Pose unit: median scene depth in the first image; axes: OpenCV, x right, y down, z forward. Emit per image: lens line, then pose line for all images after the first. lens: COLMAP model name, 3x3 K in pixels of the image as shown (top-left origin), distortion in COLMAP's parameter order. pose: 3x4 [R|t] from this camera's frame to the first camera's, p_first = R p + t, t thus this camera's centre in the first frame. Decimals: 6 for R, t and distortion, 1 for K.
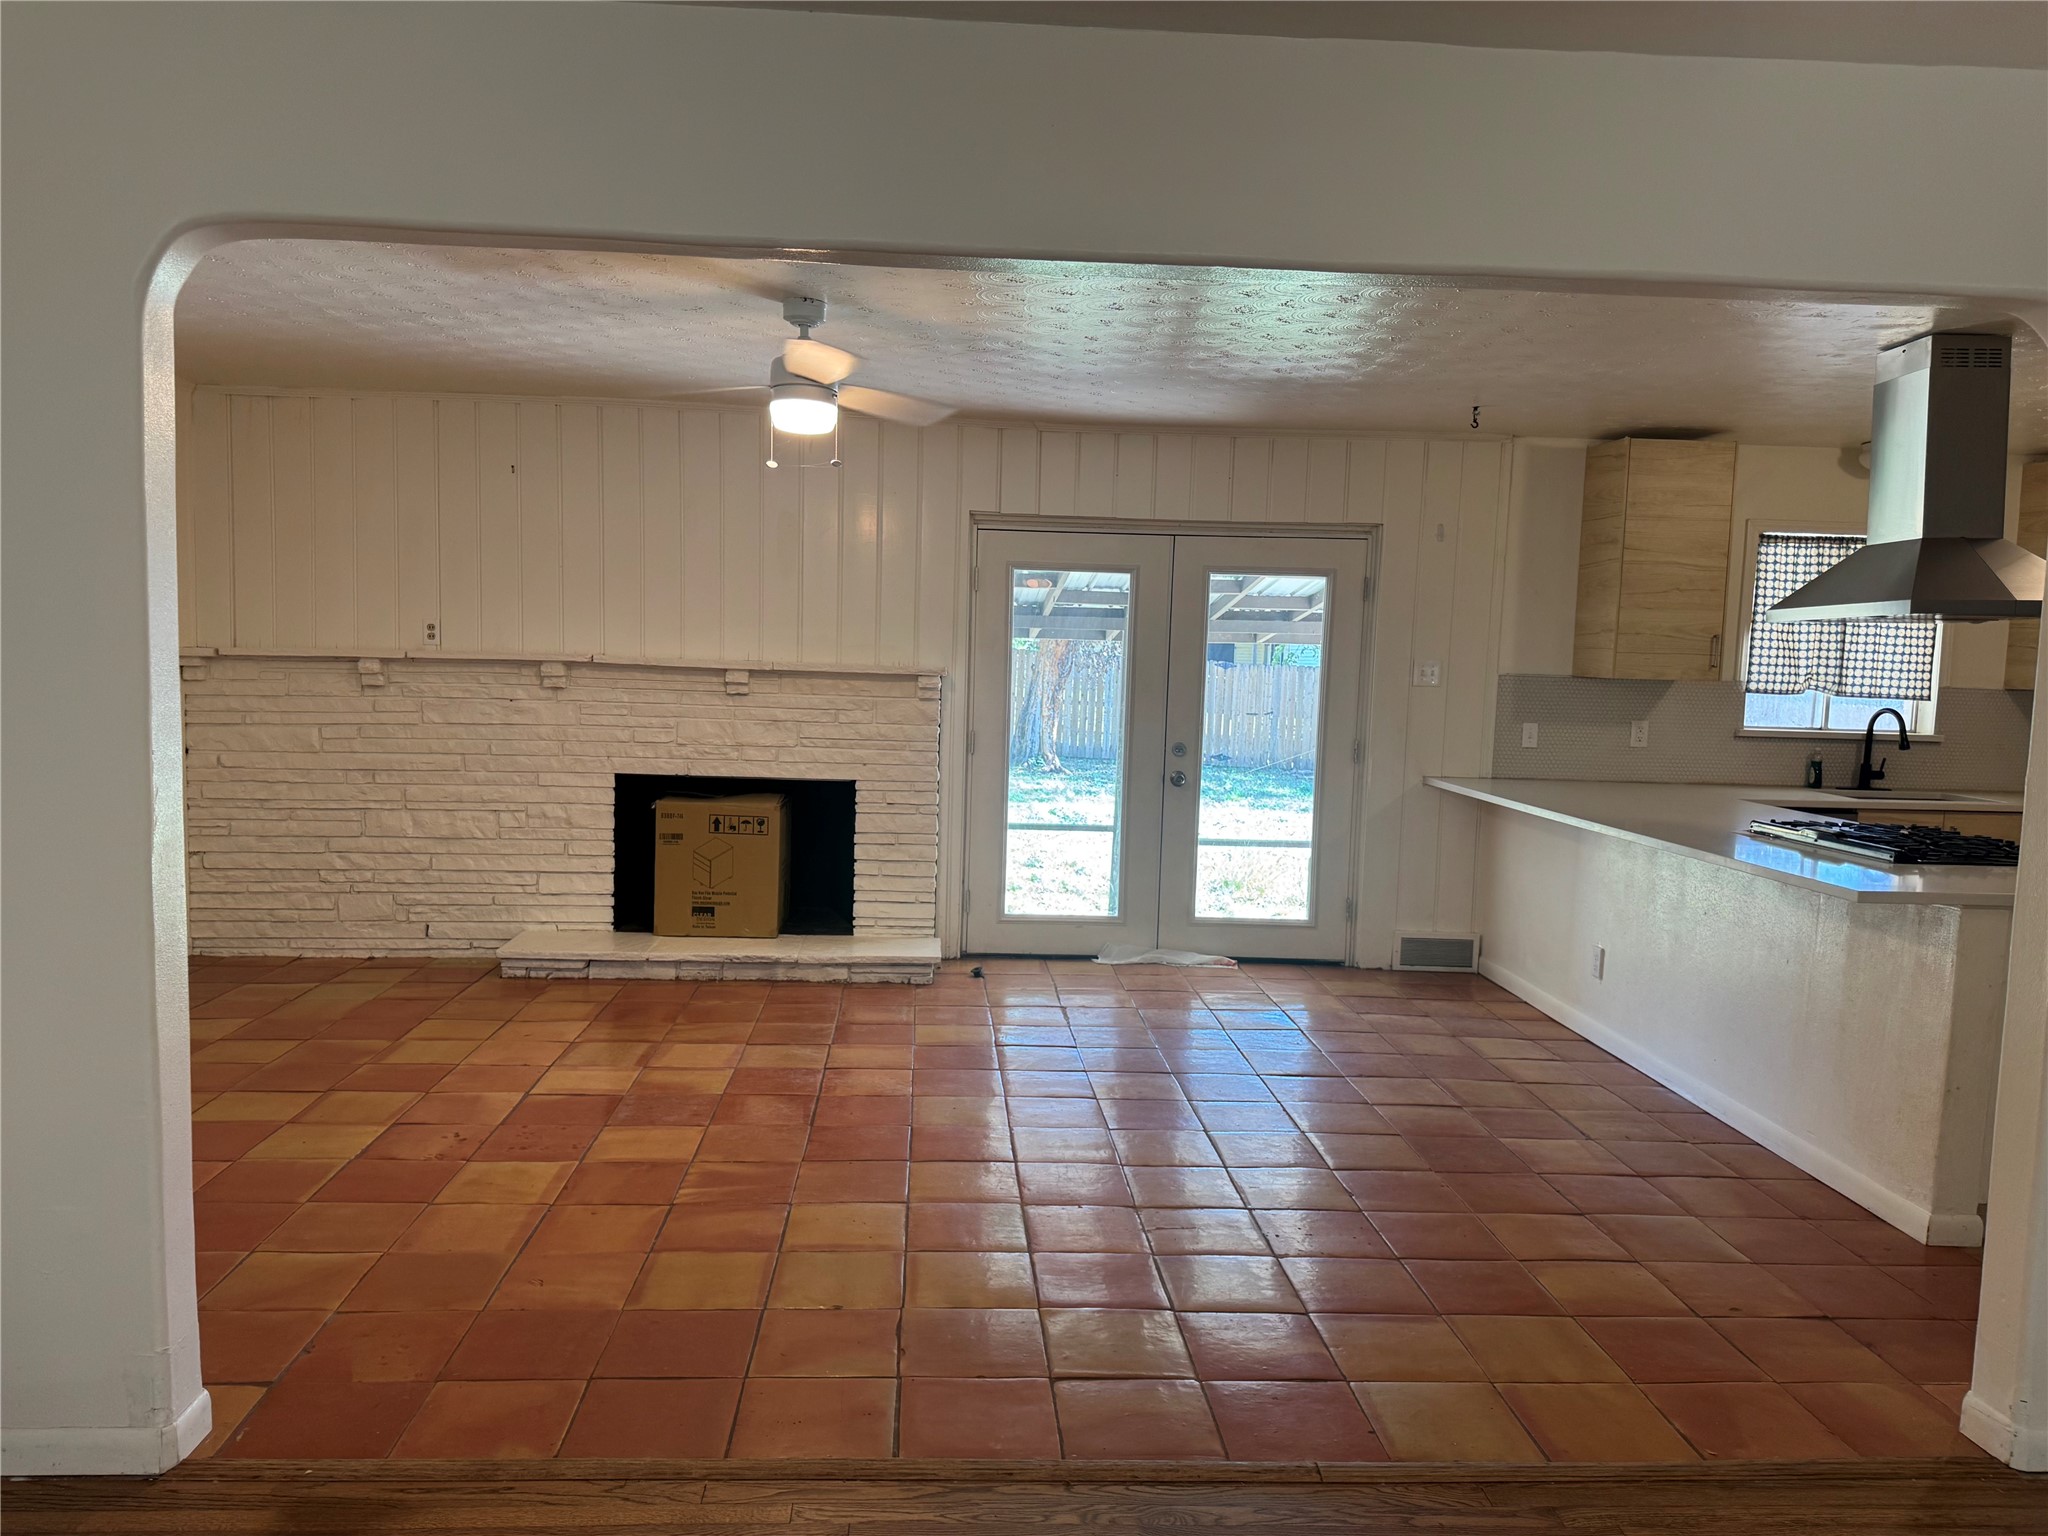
lens RADIAL K [[1451.2, 0, 1014.5], [0, 1451.2, 771.7], [0, 0, 1]] dist [0.058325, -0.061645]
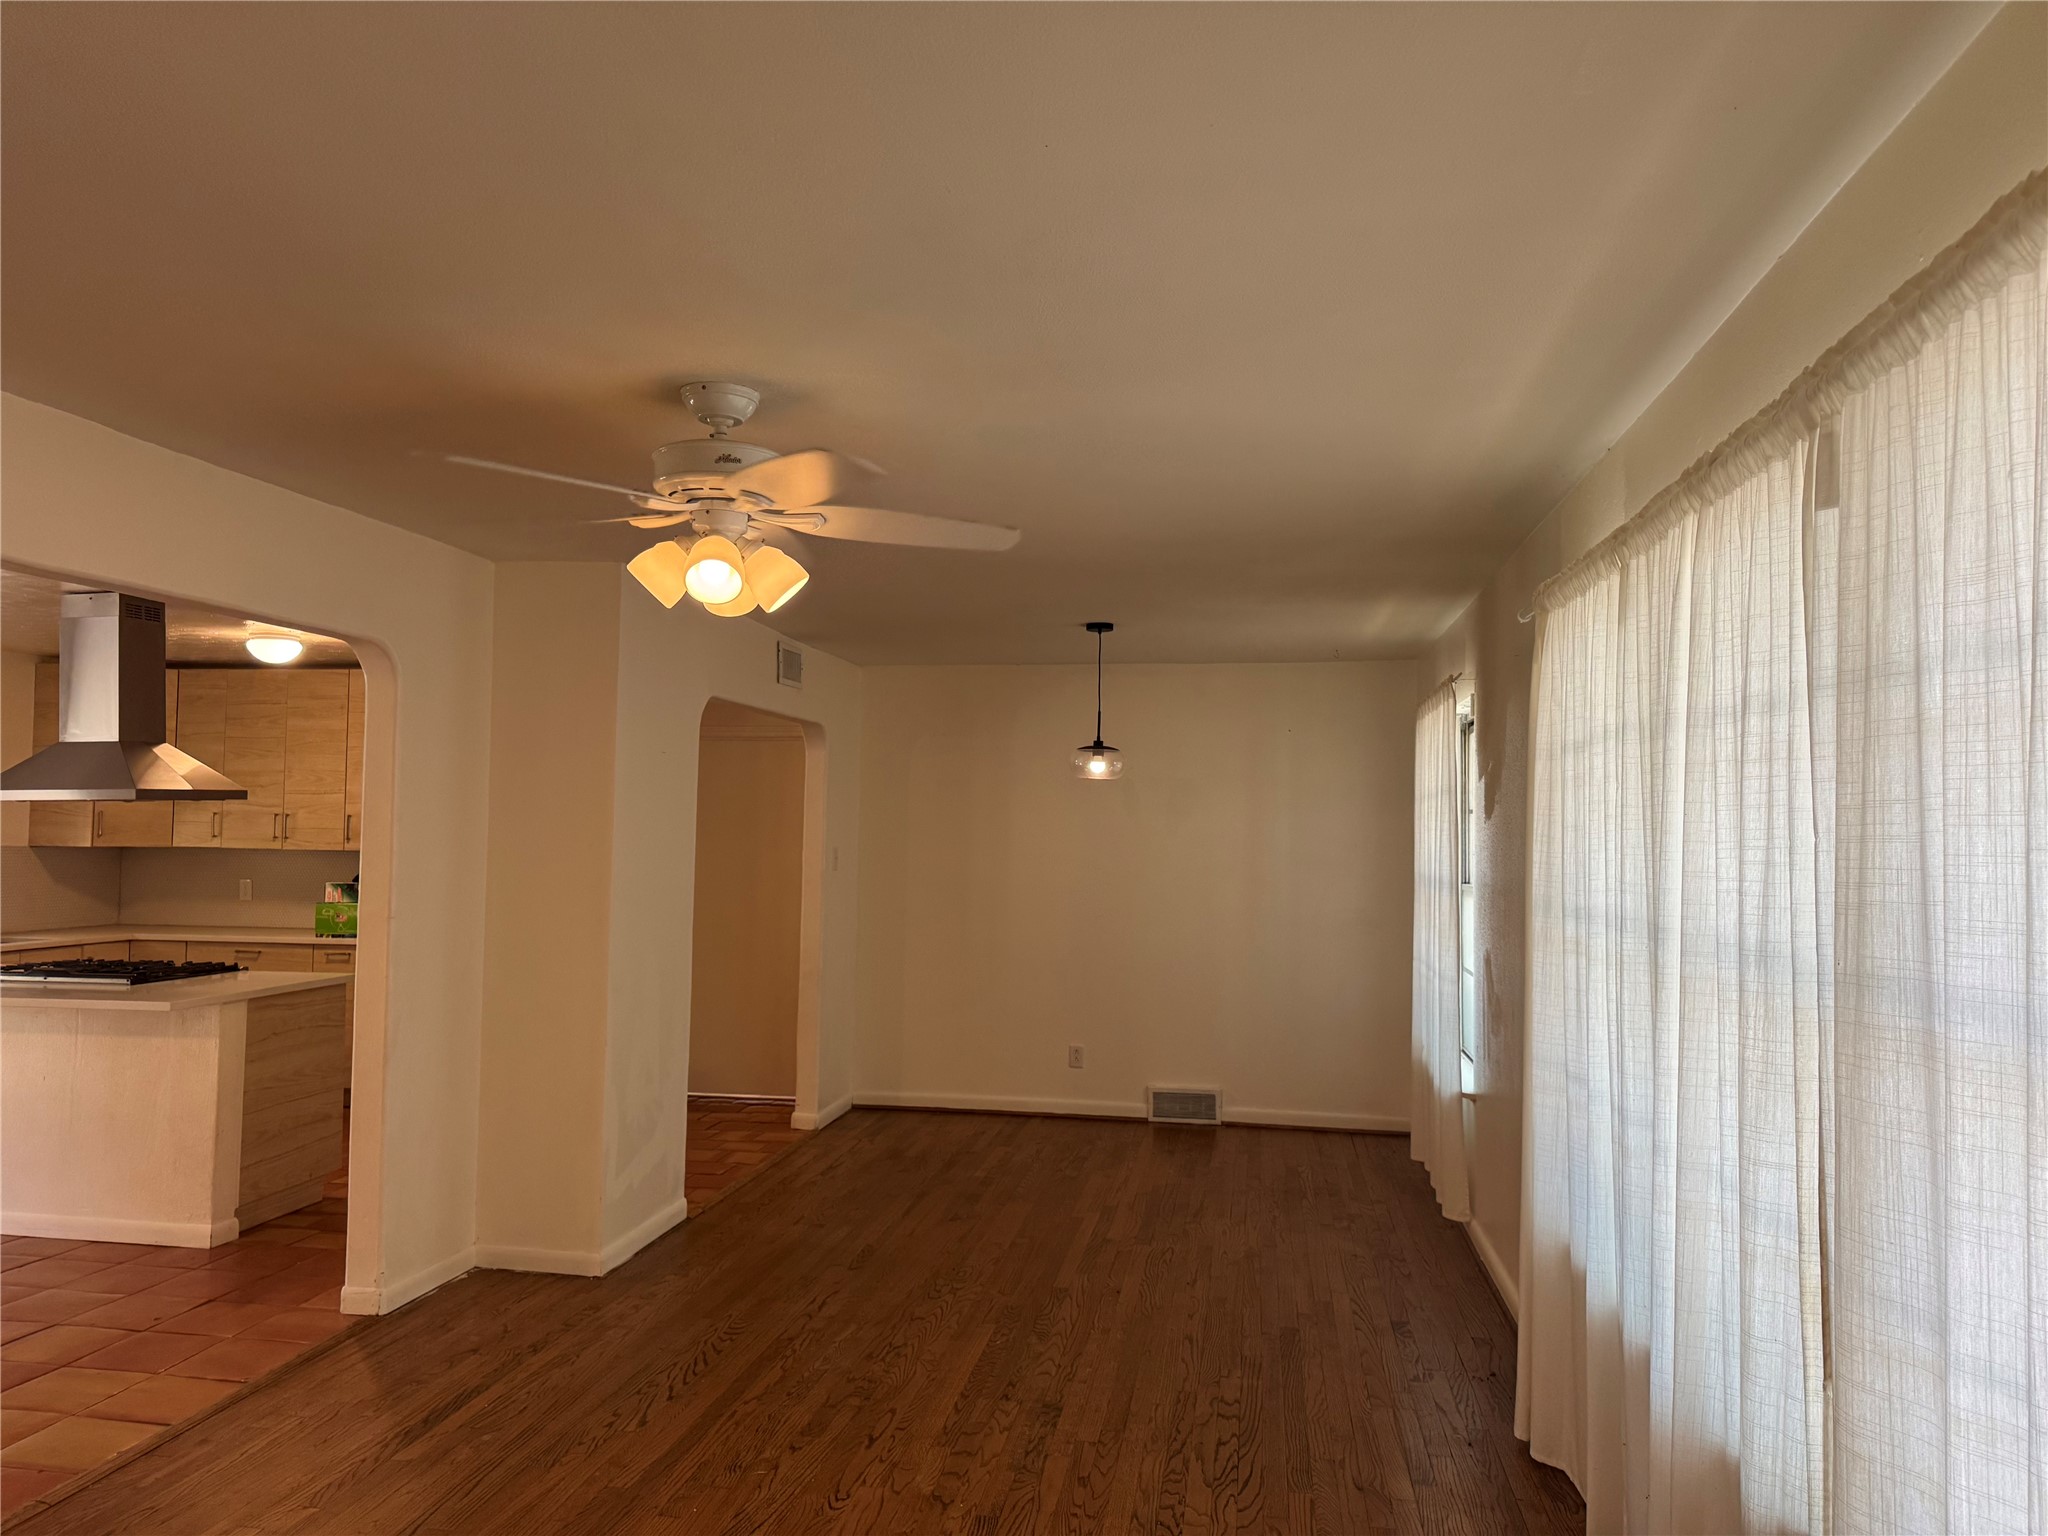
lens RADIAL K [[1463.3, 0, 1011.0], [0, 1463.3, 770.2], [0, 0, 1]] dist [-0.000961, 0.001176]
pose [[0.220859, 0.013052, 0.975219, -0.341739], [0.079574, 0.996336, -0.031356, -0.017499], [-0.972054, 0.084528, 0.219011, -0.054719]]
